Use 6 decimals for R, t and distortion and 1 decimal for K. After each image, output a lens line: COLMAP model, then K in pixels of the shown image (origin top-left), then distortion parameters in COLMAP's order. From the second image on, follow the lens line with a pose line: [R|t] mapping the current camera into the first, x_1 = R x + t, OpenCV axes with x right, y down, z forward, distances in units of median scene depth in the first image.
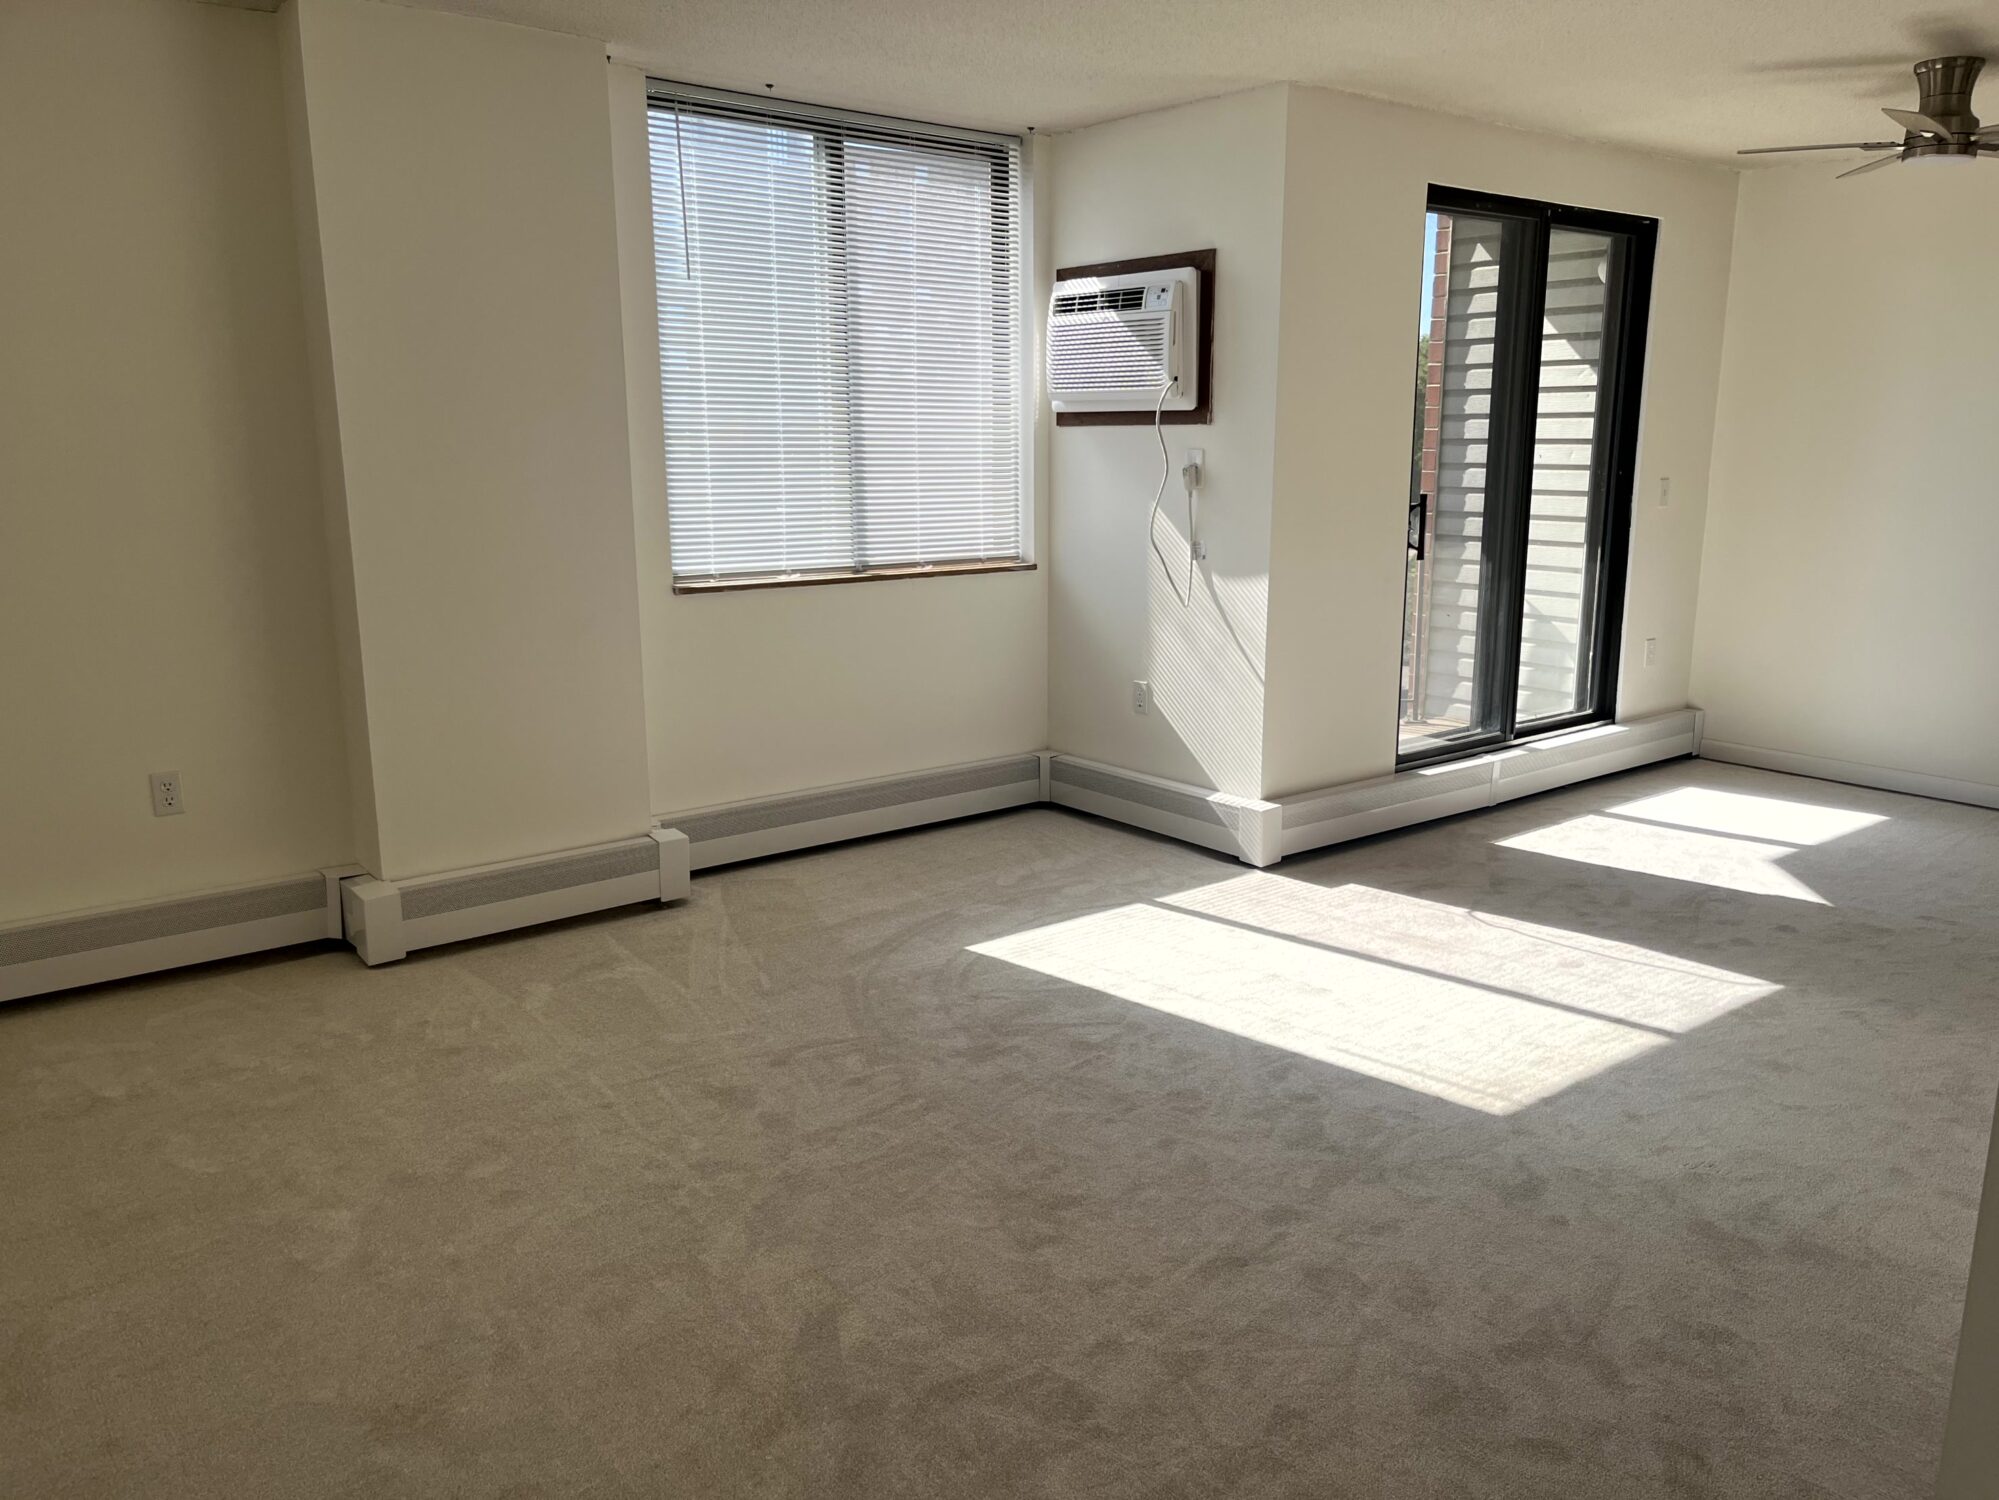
lens RADIAL K [[1508.4, 0, 1002.4], [0, 1508.4, 707.2], [0, 0, 1]] dist [-0.001586, -0.001927]
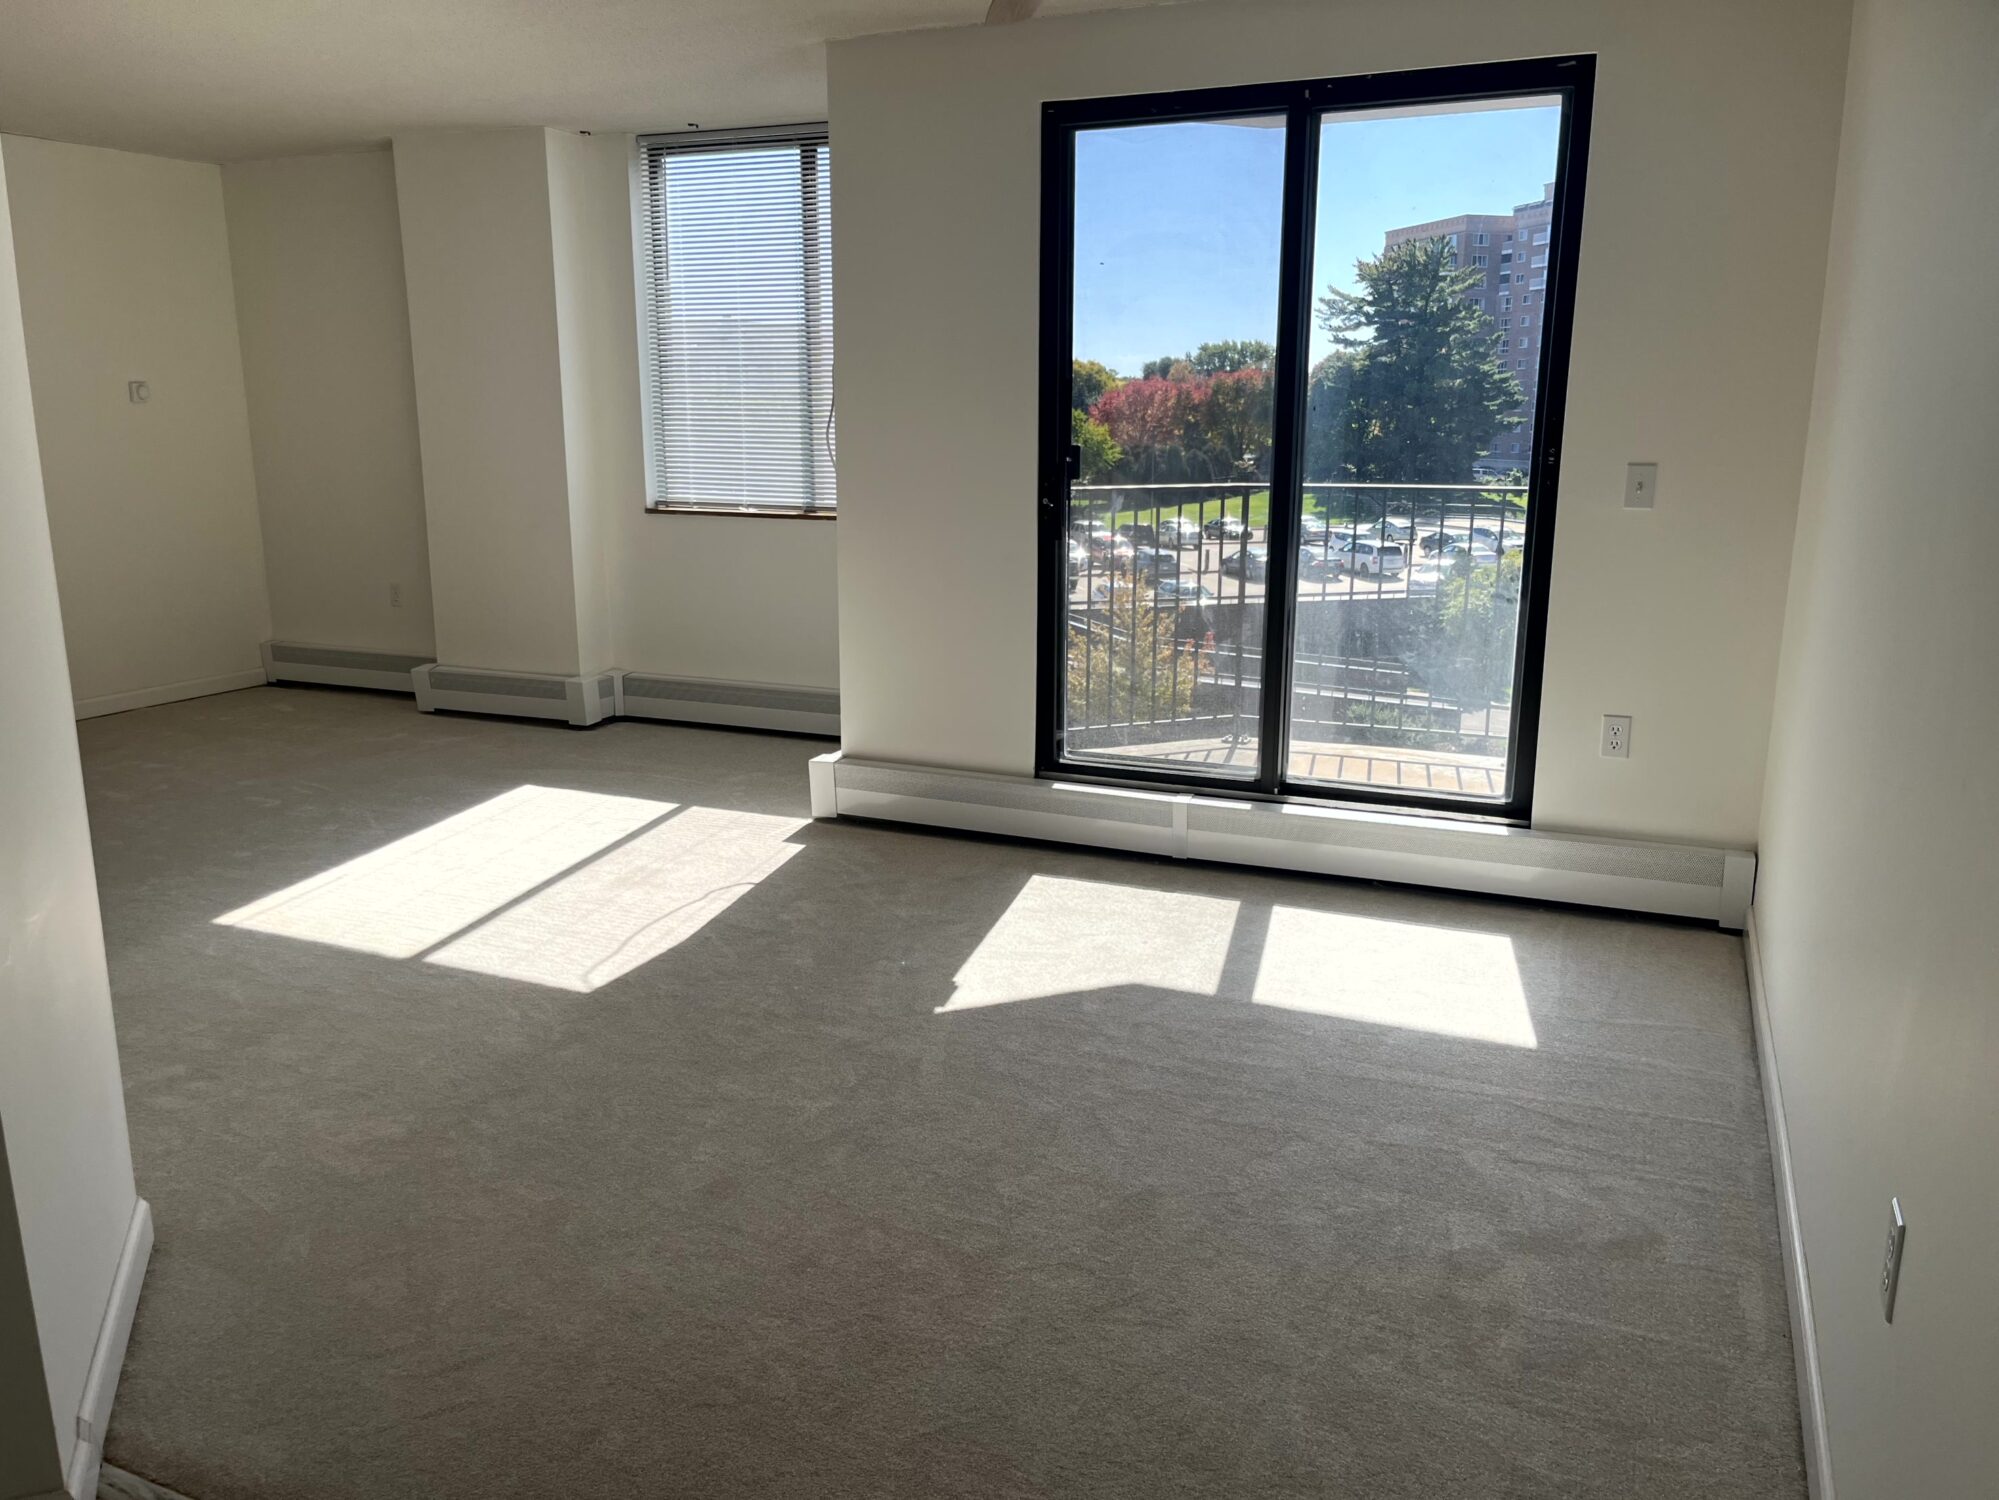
lens RADIAL K [[1505.8, 0, 999.5], [0, 1505.8, 750.0], [0, 0, 1]] dist [0.007651, -0.008219]
pose [[0.474630, 0.198150, -0.857591, 1.154321], [-0.159179, 0.977588, 0.137779, -0.104773], [0.865672, 0.071116, 0.495534, 0.622452]]
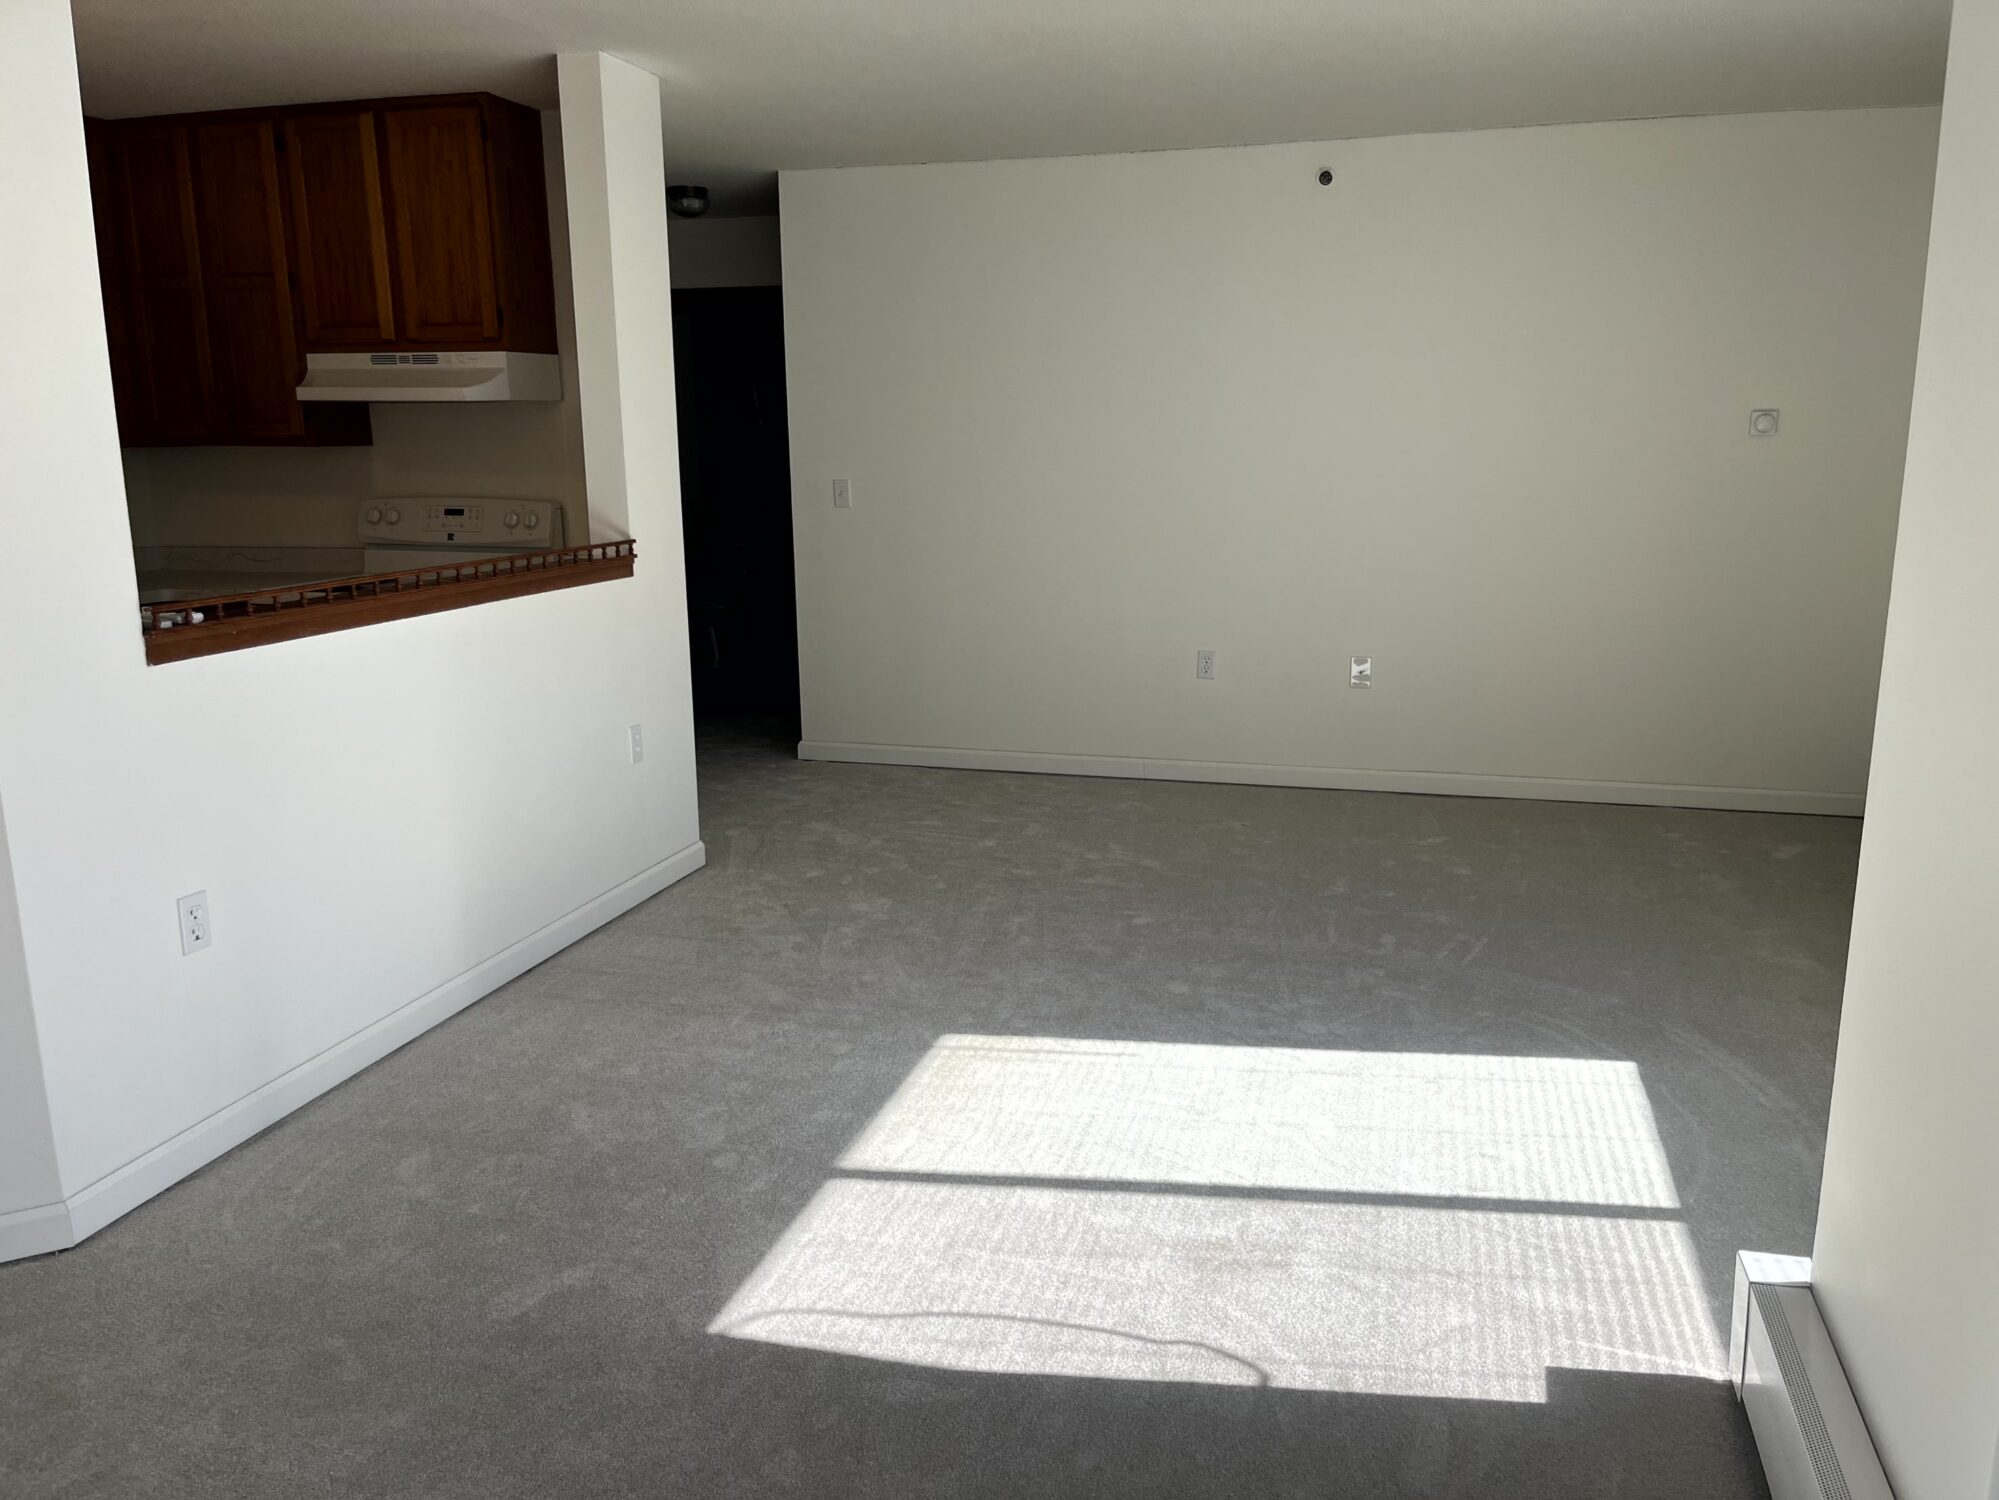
lens RADIAL K [[1505.8, 0, 999.5], [0, 1505.8, 750.0], [0, 0, 1]] dist [0.007651, -0.008219]
pose [[-0.806332, 0.124904, -0.578124, 0.617018], [-0.098742, 0.935303, 0.339792, -0.211509], [0.583163, 0.331070, -0.741831, 1.196394]]
